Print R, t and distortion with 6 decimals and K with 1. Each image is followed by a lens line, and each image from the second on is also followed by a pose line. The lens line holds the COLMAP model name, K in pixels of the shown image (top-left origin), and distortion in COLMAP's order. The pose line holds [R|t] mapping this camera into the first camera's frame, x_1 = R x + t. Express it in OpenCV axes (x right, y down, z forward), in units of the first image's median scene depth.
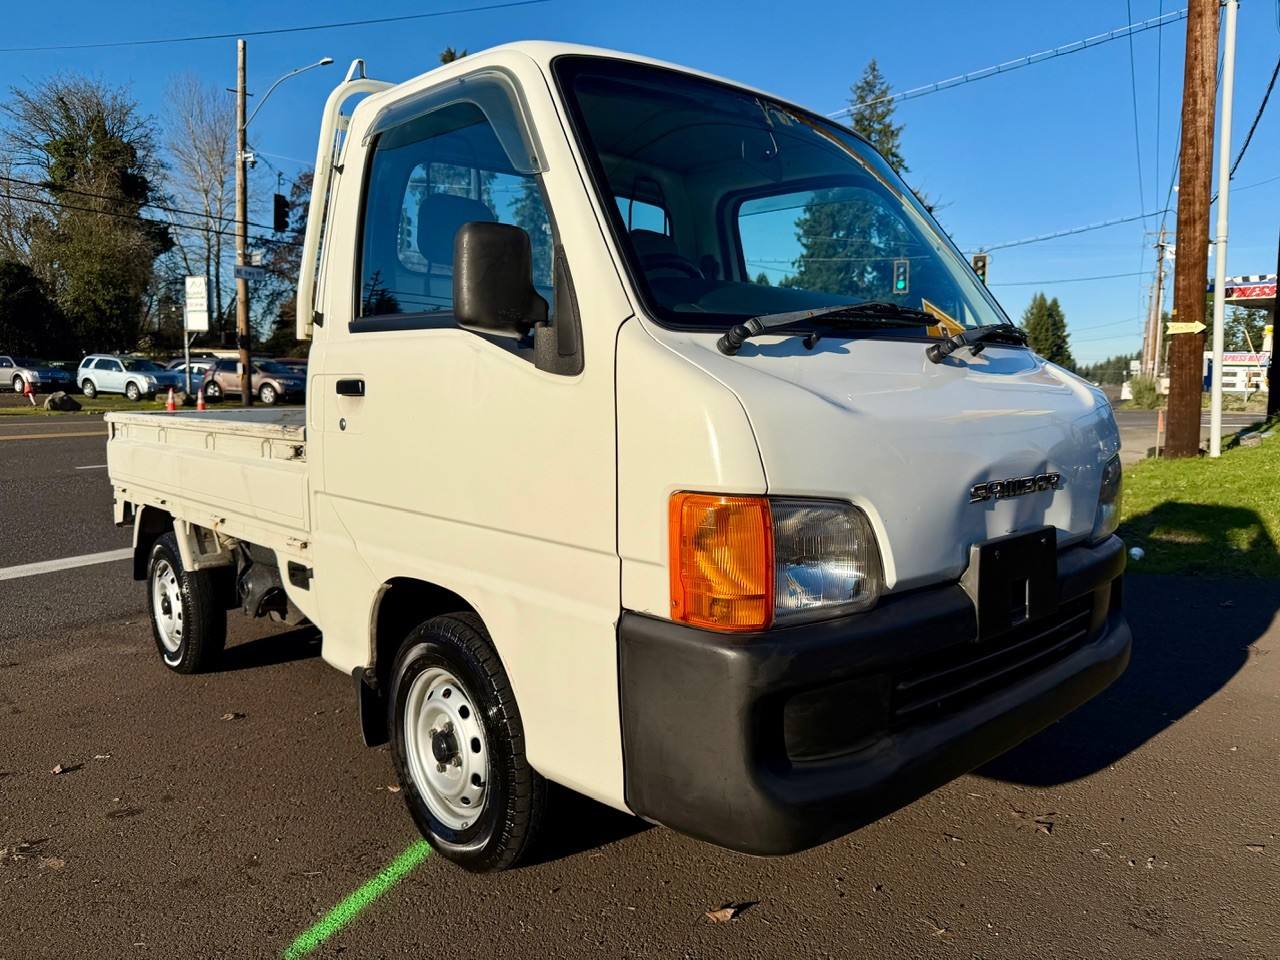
lens RADIAL K [[904.5, 0, 640.0], [0, 904.5, 480.0], [0, 0, 1]] dist [0.065760, -0.090238]
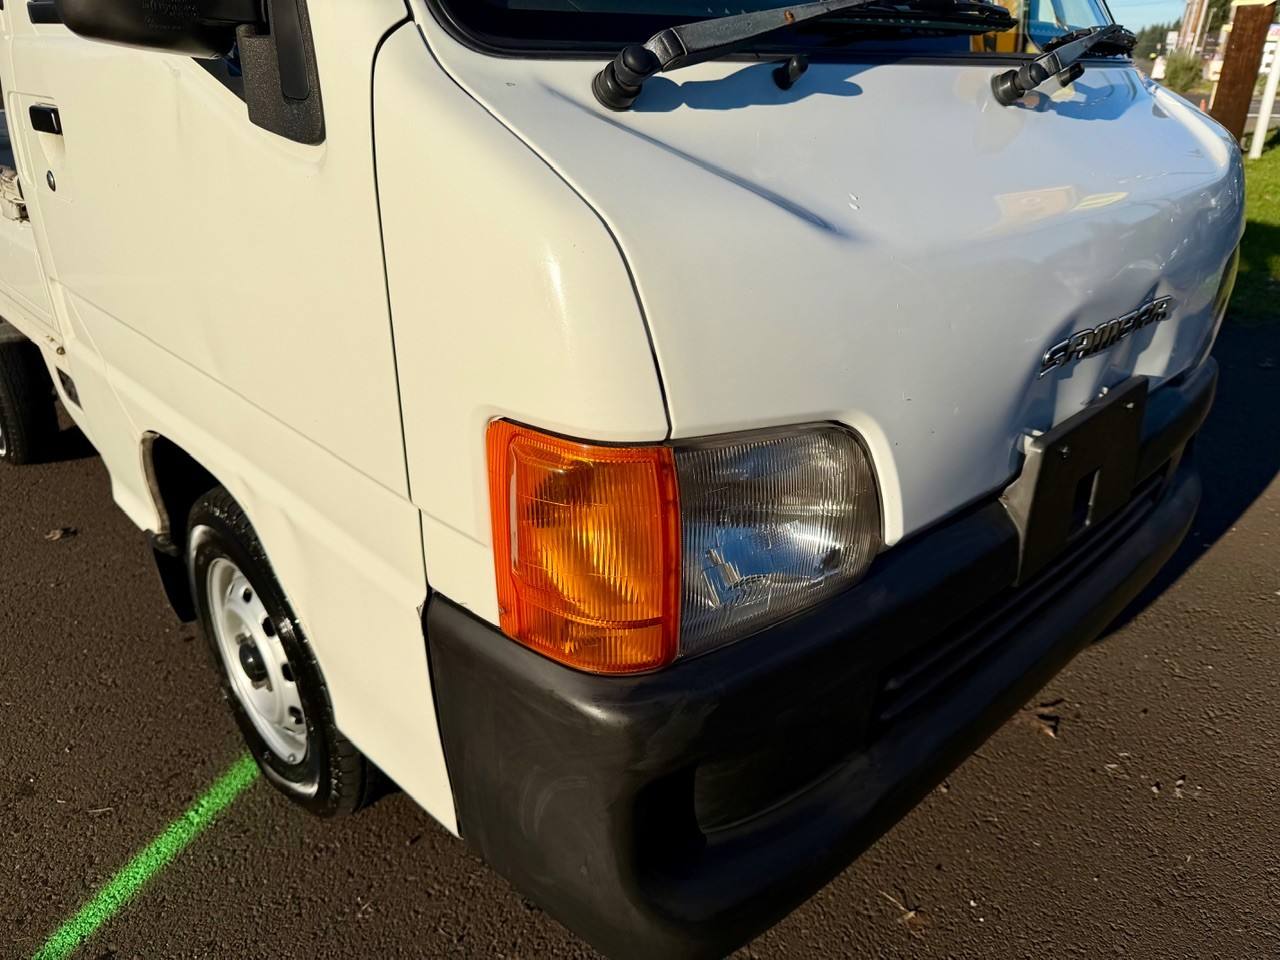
lens RADIAL K [[921.0, 0, 649.4], [0, 921.0, 487.2], [0, 0, 1]] dist [0.001085, -0.008354]
pose [[0.999628, 0.002788, 0.027136, 0.072910], [-0.011665, 0.942906, 0.332855, -0.078870], [-0.024658, -0.333048, 0.942588, 0.323627]]
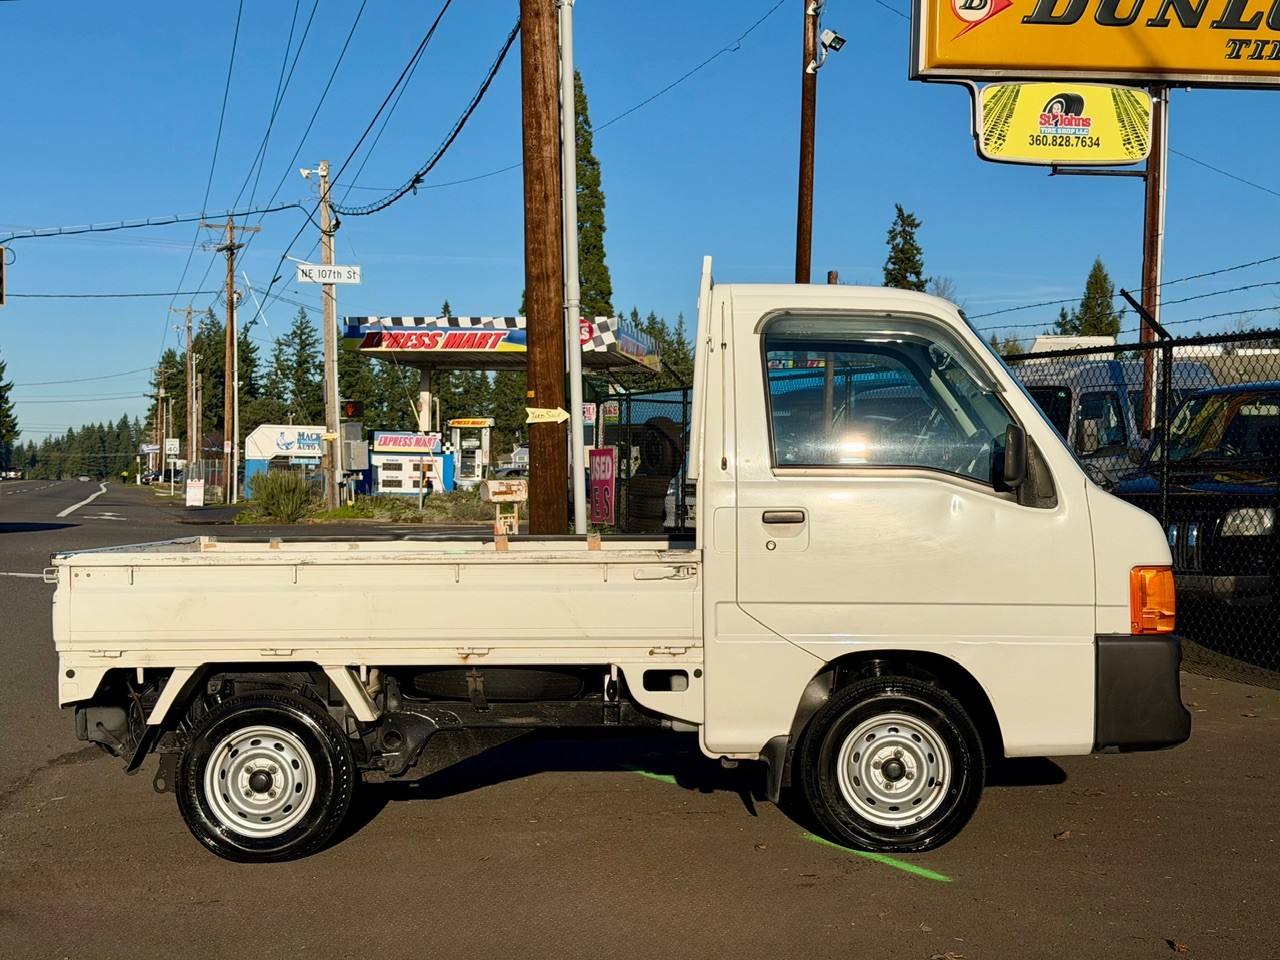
lens RADIAL K [[1884.9, 0, 640.0], [0, 1884.9, 480.0], [0, 0, 1]] dist [0.011605, 0.010891]
pose [[0.704859, -0.002643, 0.709343, -2.366892], [0.074927, 0.994676, -0.070748, 0.020210], [-0.705379, 0.103016, 0.701304, -0.757717]]
